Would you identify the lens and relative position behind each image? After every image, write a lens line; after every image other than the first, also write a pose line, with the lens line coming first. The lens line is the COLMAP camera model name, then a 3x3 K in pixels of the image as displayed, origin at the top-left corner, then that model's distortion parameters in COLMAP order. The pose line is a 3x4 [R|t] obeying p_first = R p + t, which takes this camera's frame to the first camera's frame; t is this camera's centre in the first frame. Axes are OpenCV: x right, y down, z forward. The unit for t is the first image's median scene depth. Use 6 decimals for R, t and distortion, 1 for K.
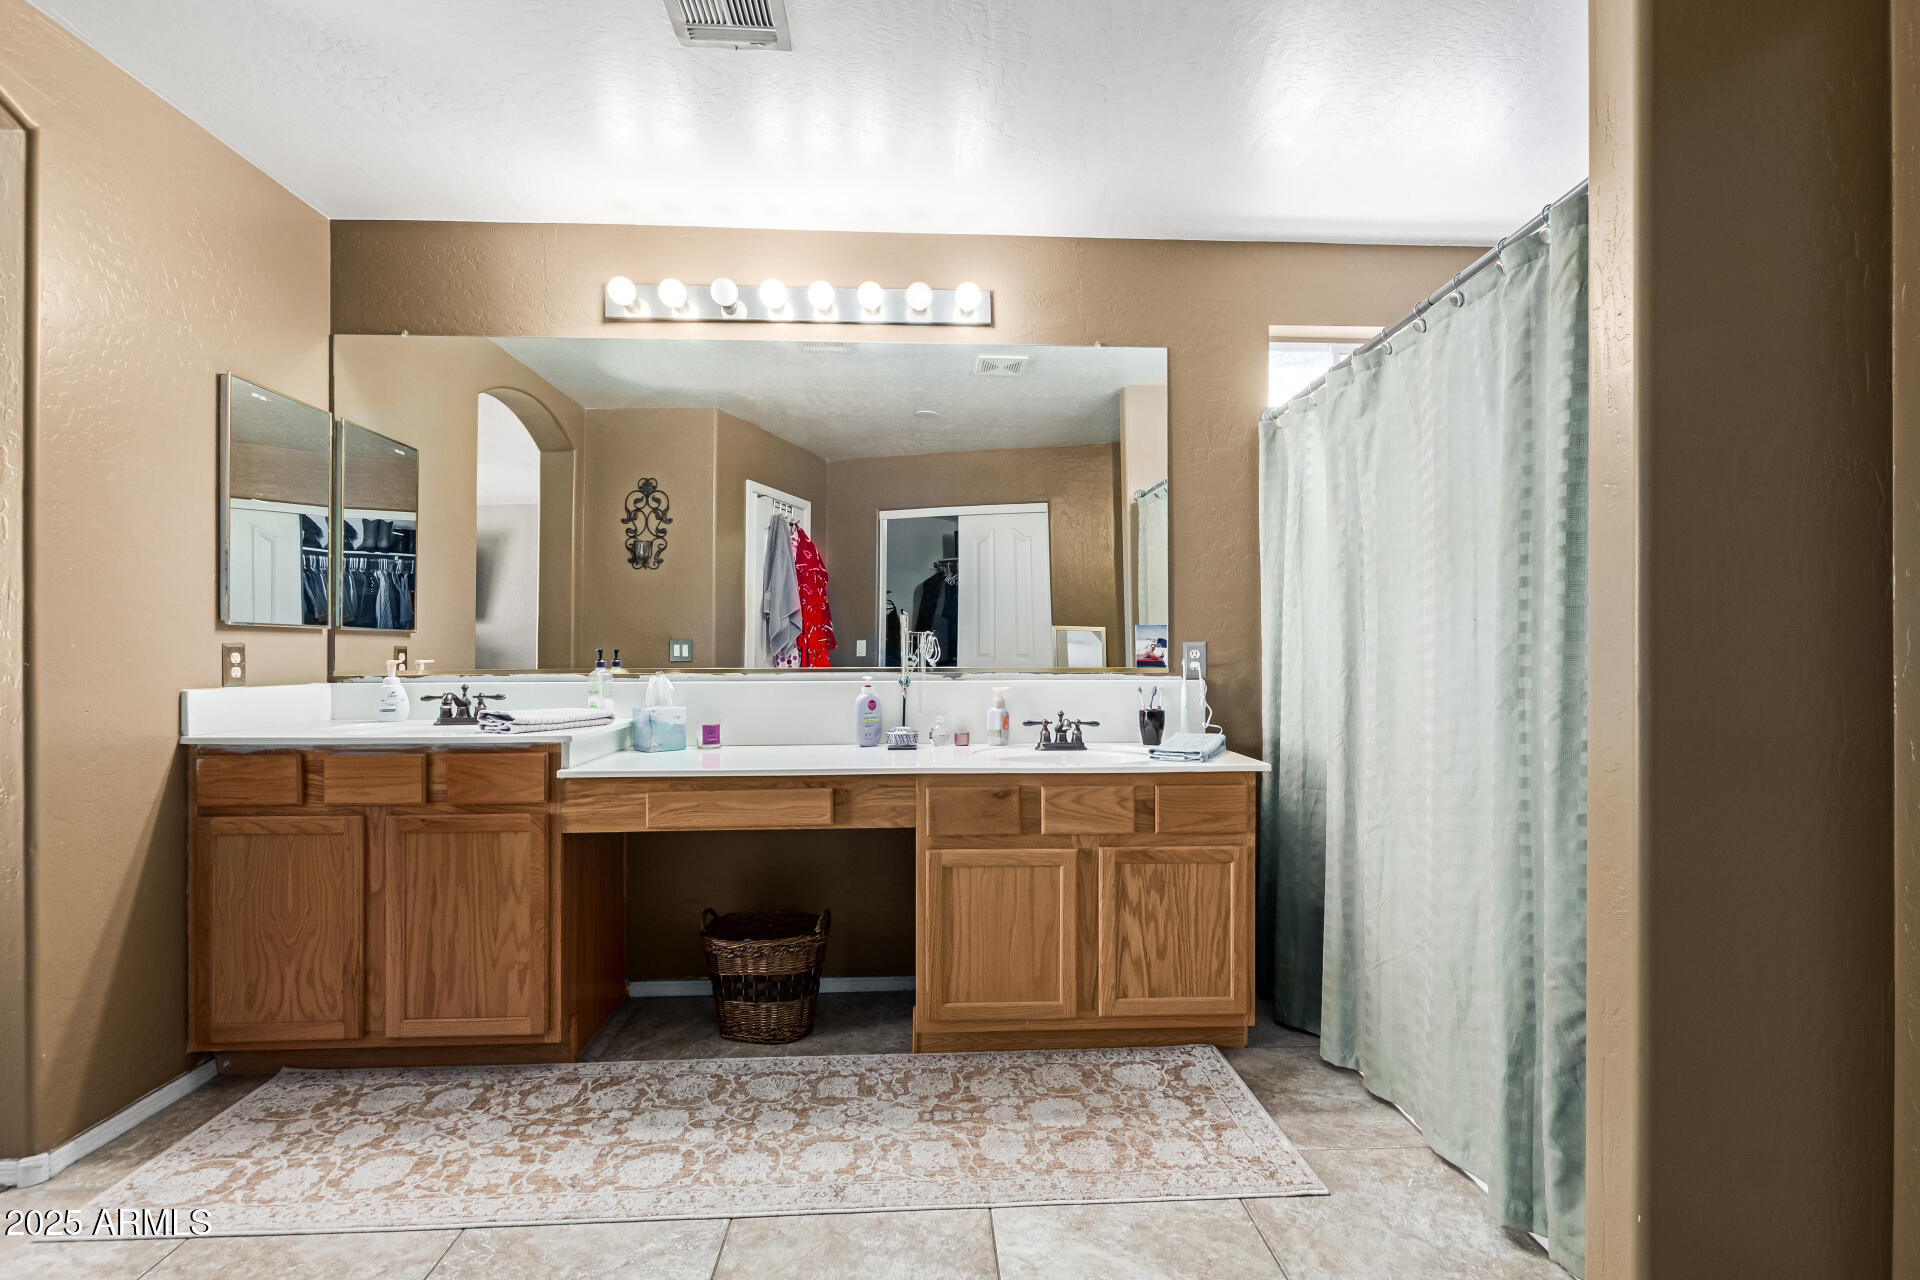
lens RADIAL K [[889.0, 0, 962.1], [0, 889.0, 649.3], [0, 0, 1]] dist [0.014924, -0.000470]
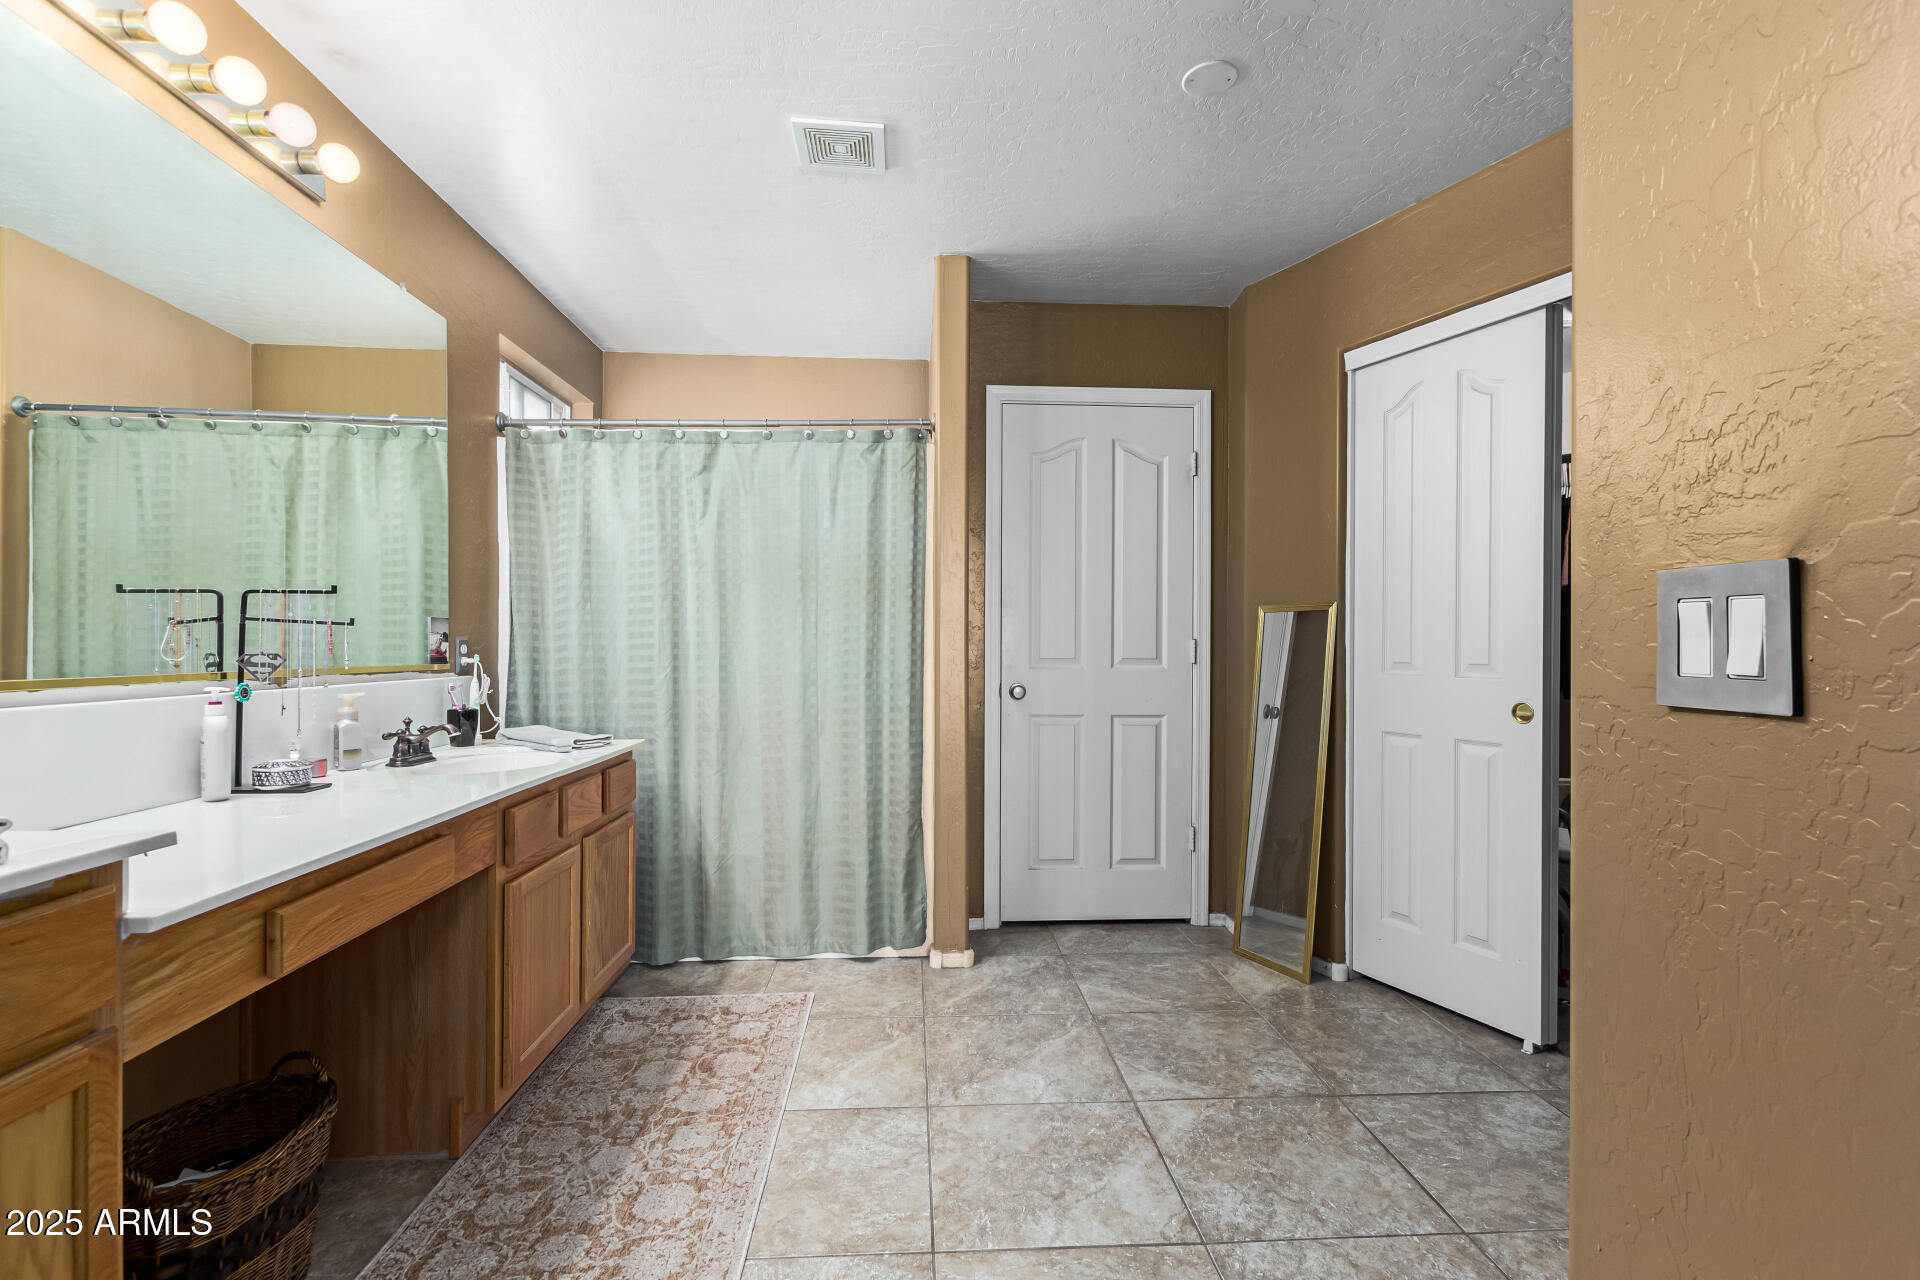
lens RADIAL K [[889.0, 0, 968.0], [0, 889.0, 643.9], [0, 0, 1]] dist [0.014924, -0.000470]
pose [[-0.019799, 0.002202, 0.999802, -0.954660], [-0.001642, 0.999996, -0.002235, 0.001452], [-0.999803, -0.001686, -0.019795, 0.632827]]
